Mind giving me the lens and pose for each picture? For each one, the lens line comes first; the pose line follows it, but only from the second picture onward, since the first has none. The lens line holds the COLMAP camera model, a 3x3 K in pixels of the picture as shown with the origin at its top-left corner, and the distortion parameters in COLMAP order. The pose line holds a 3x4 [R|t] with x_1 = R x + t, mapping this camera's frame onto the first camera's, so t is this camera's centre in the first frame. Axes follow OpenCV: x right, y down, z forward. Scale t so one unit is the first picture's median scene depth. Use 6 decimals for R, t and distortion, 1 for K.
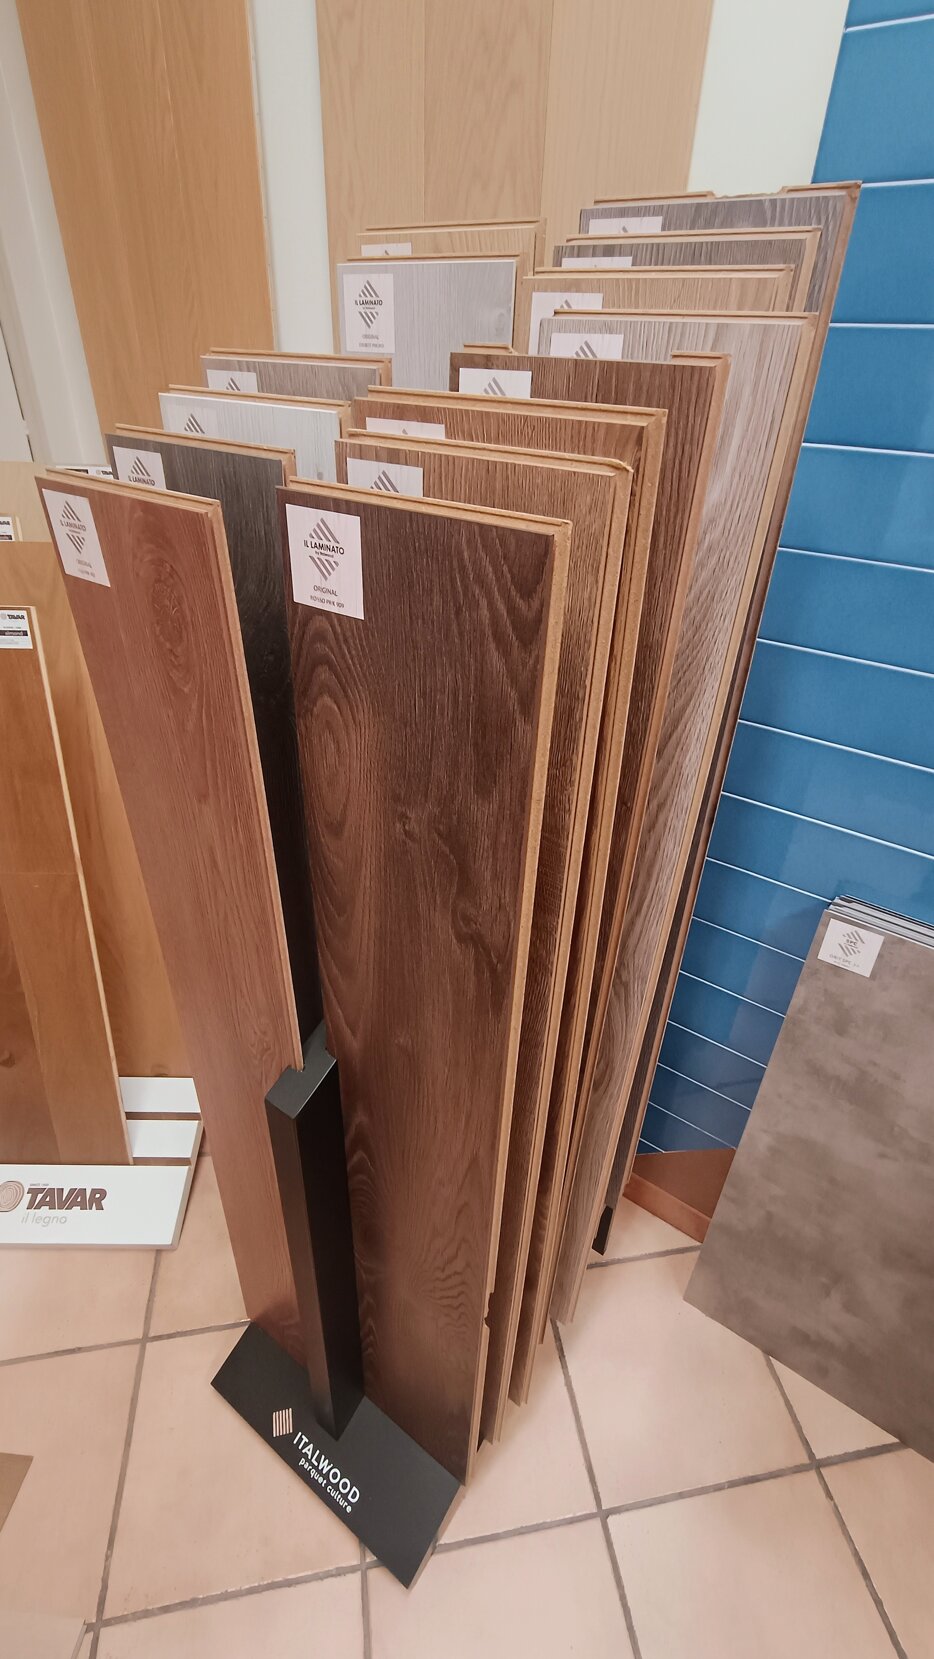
lens RADIAL K [[763.6, 0, 466.2], [0, 763.6, 831.4], [0, 0, 1]] dist [-0.004092, 0.001213]
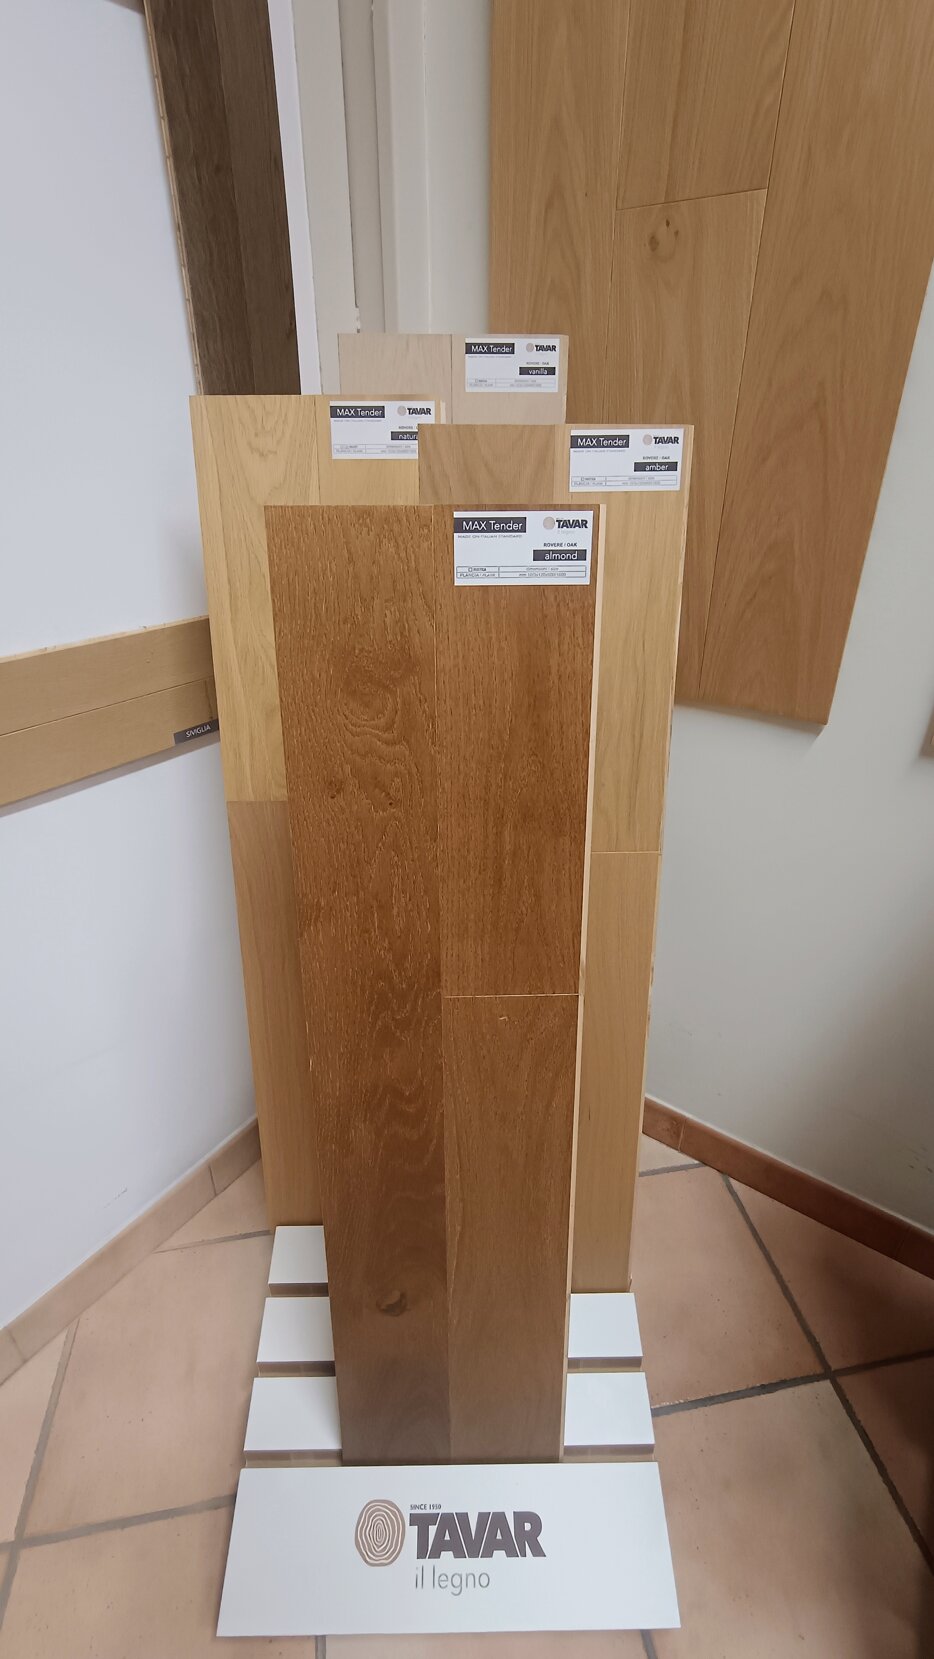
lens RADIAL K [[763.6, 0, 467.1], [0, 763.6, 829.3], [0, 0, 1]] dist [-0.004092, 0.001213]
pose [[0.999448, -0.028139, -0.017637, -0.601197], [0.026915, 0.997445, -0.066176, -0.032767], [0.019454, 0.065665, 0.997652, 0.440162]]
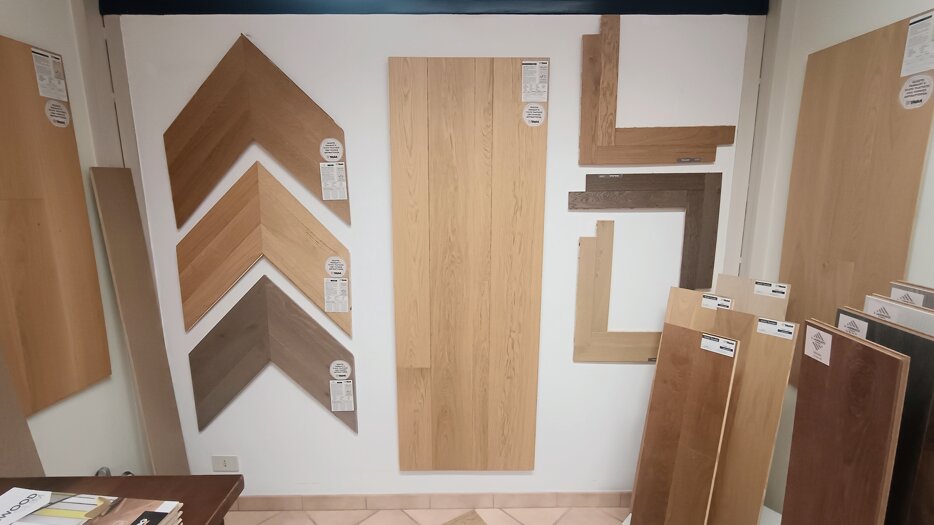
lens RADIAL K [[429.9, 0, 466.3], [0, 429.9, 260.2], [0, 0, 1]] dist [-0.004092, 0.001213]
pose [[0.590406, 0.107715, -0.799886, -0.033019], [-0.409889, 0.893755, -0.182189, 0.061158], [0.695278, 0.435430, 0.571830, -0.403023]]
